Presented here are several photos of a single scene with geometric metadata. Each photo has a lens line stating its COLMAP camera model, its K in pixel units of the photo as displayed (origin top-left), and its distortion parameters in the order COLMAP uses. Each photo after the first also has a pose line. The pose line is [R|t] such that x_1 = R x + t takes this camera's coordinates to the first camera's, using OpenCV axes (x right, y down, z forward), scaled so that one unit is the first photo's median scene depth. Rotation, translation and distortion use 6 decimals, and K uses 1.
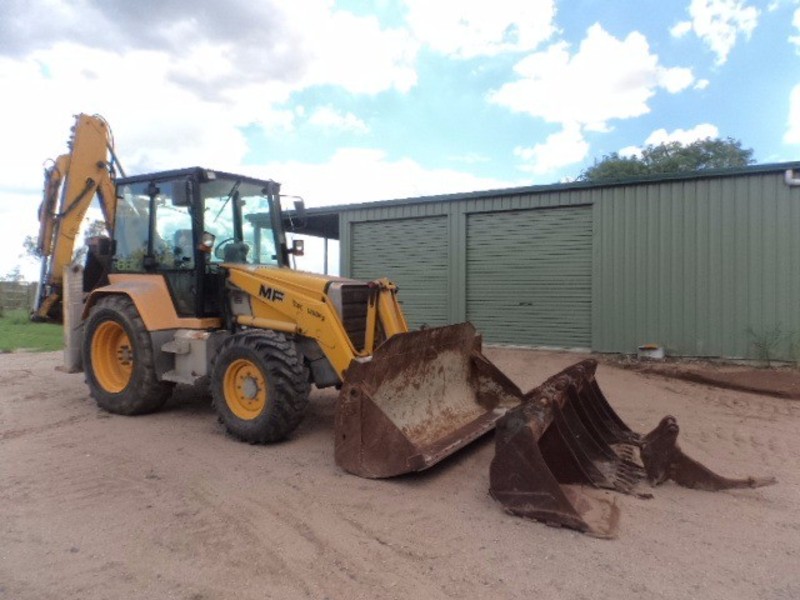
lens RADIAL K [[551.1, 0, 383.1], [0, 551.1, 300.7], [0, 0, 1]] dist [-0.019385, 0.001909]
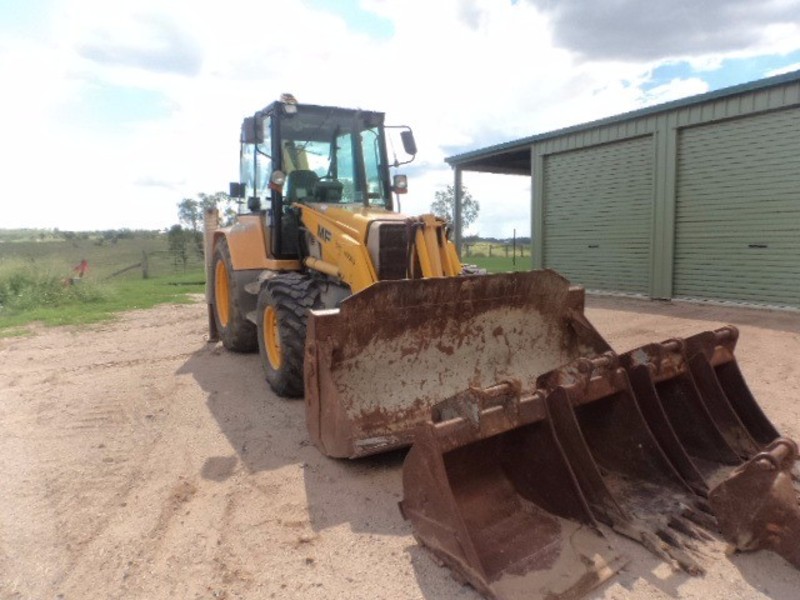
lens RADIAL K [[551.4, 0, 400.0], [0, 551.4, 300.0], [0, 0, 1]] dist [0.006173, 0.000987]
pose [[0.880849, 0.044480, -0.471304, 0.339206], [-0.000689, 0.995695, 0.092682, 0.009472], [0.473398, -0.081314, 0.877088, 0.255051]]
